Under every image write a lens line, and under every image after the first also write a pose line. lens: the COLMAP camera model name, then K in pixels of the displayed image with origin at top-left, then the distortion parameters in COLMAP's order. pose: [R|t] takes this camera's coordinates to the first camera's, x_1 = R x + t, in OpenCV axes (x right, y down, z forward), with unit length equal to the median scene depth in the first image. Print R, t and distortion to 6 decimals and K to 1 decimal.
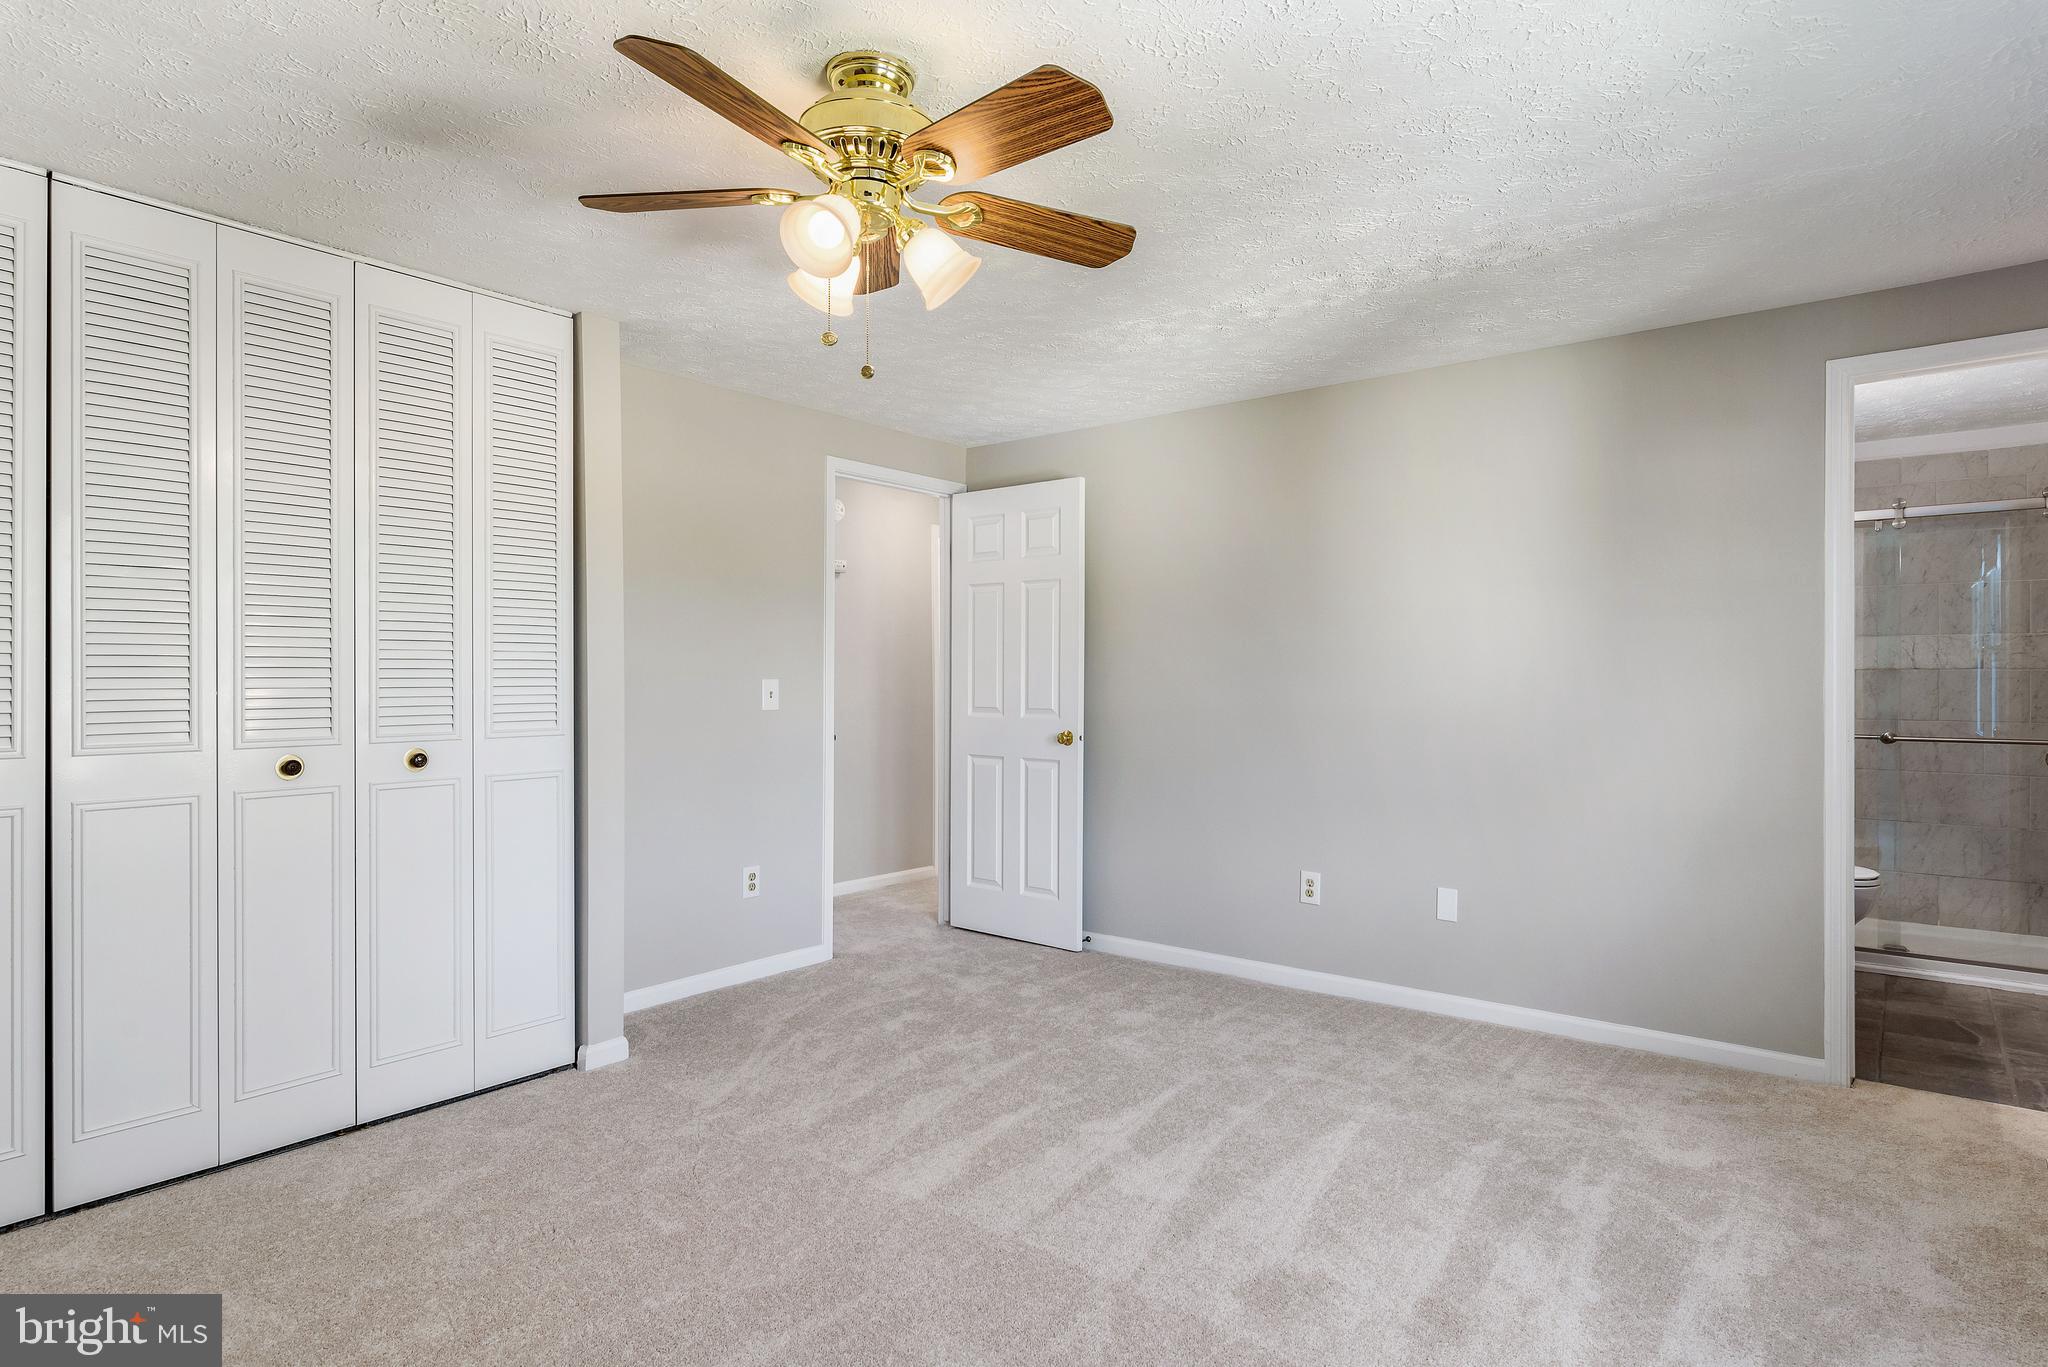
lens RADIAL K [[1117.0, 0, 1024.0], [0, 1117.0, 683.5], [0, 0, 1]] dist [0.030698, -0.001144]
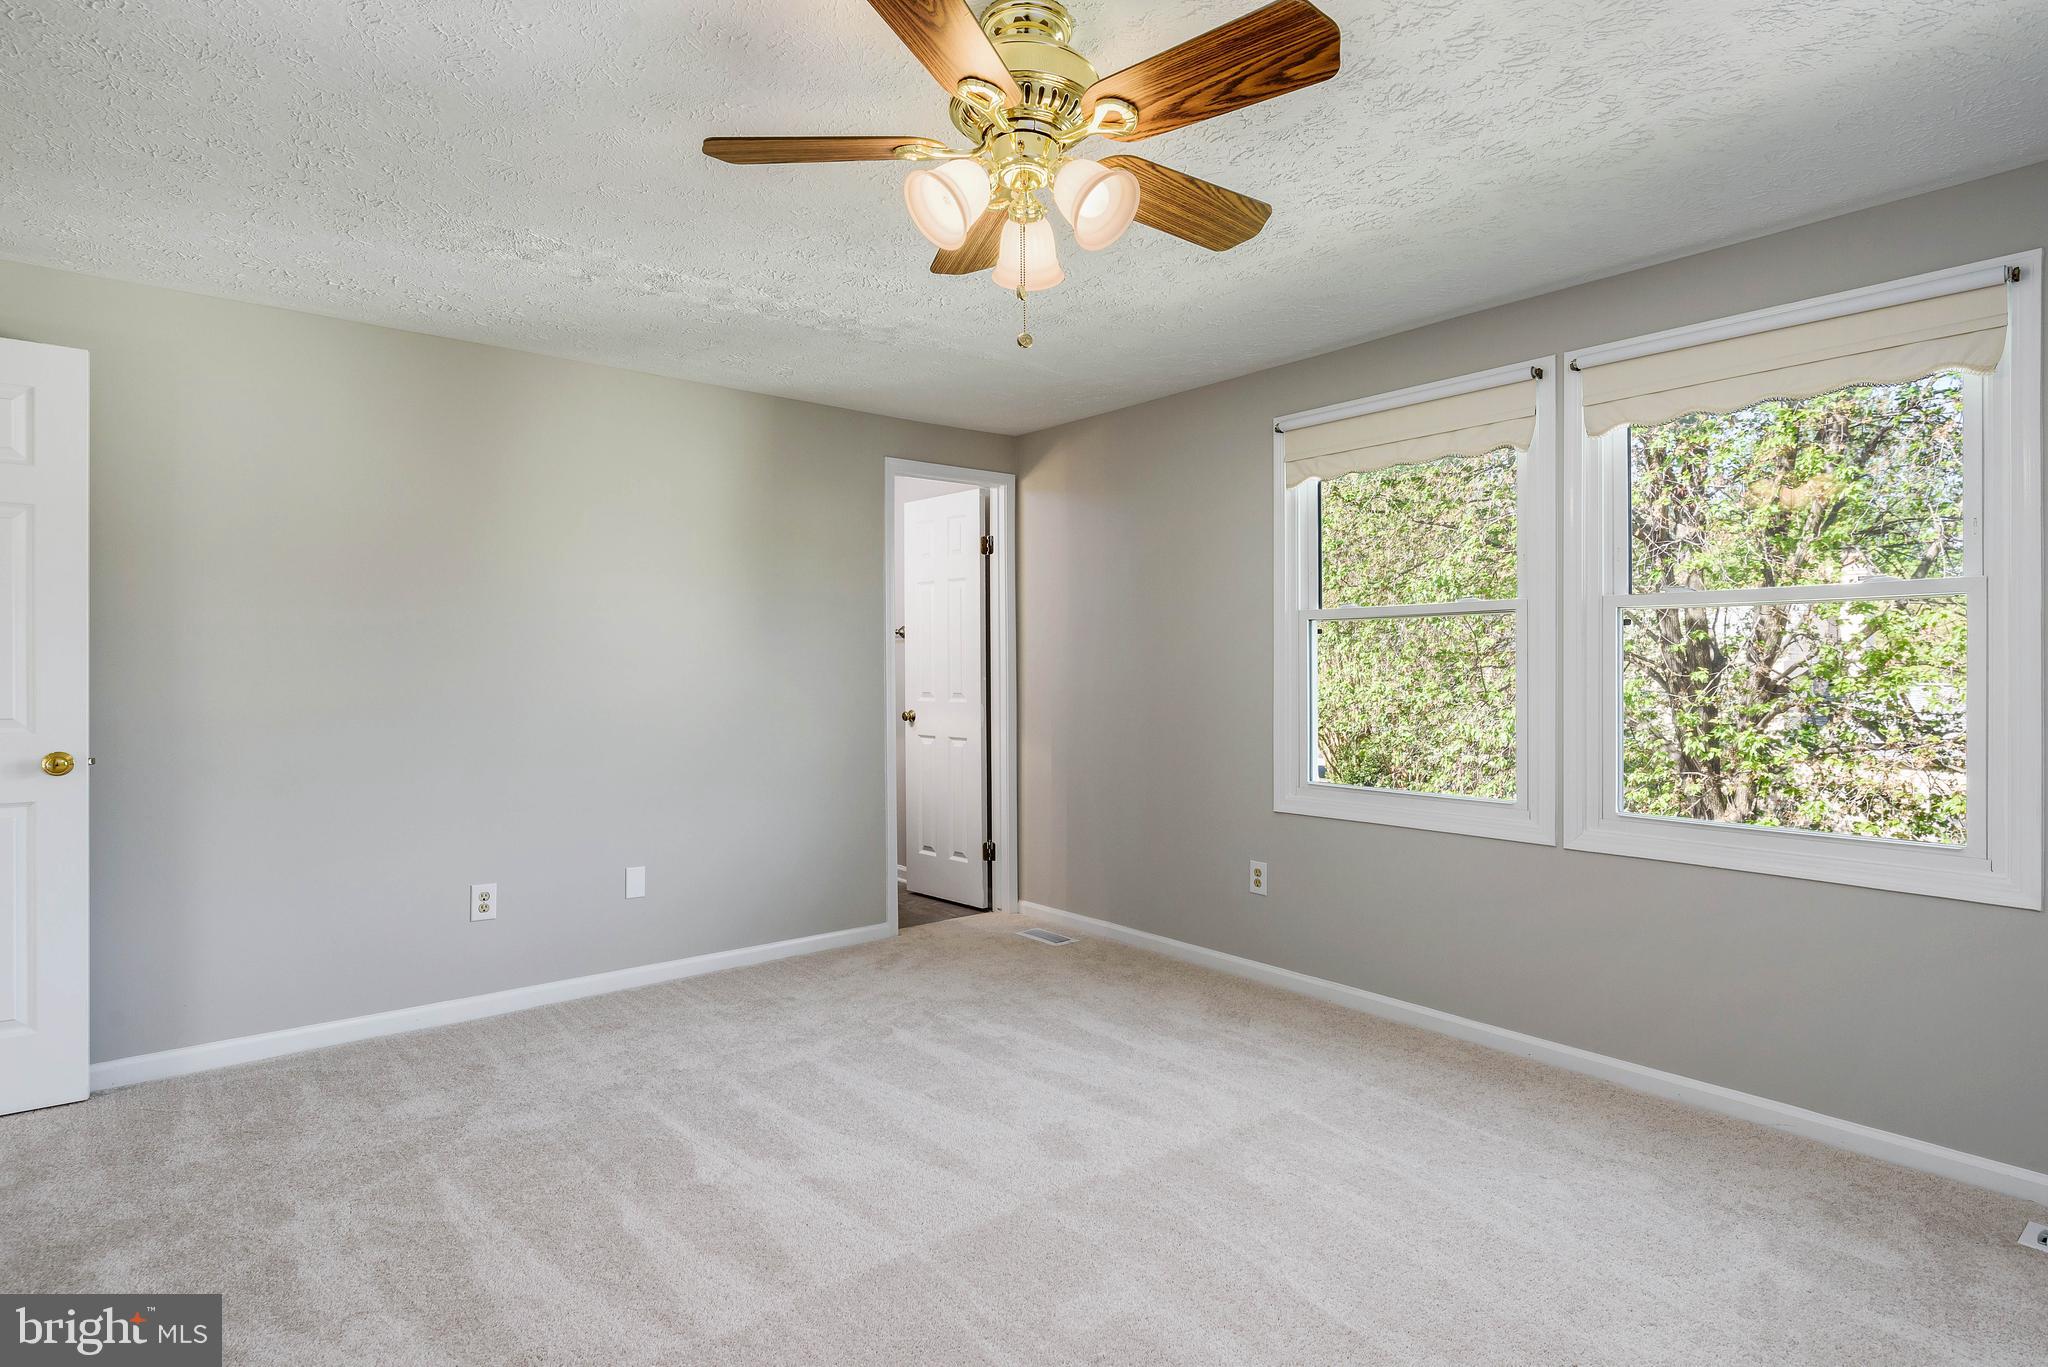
lens RADIAL K [[1075.3, 0, 1024.0], [0, 1075.3, 683.5], [0, 0, 1]] dist [0.000219, 0.000183]
pose [[0.214543, -0.011447, 0.976648, -0.641345], [0.008046, 0.999918, 0.009952, 0.004122], [-0.976681, 0.005723, 0.214617, 0.522466]]
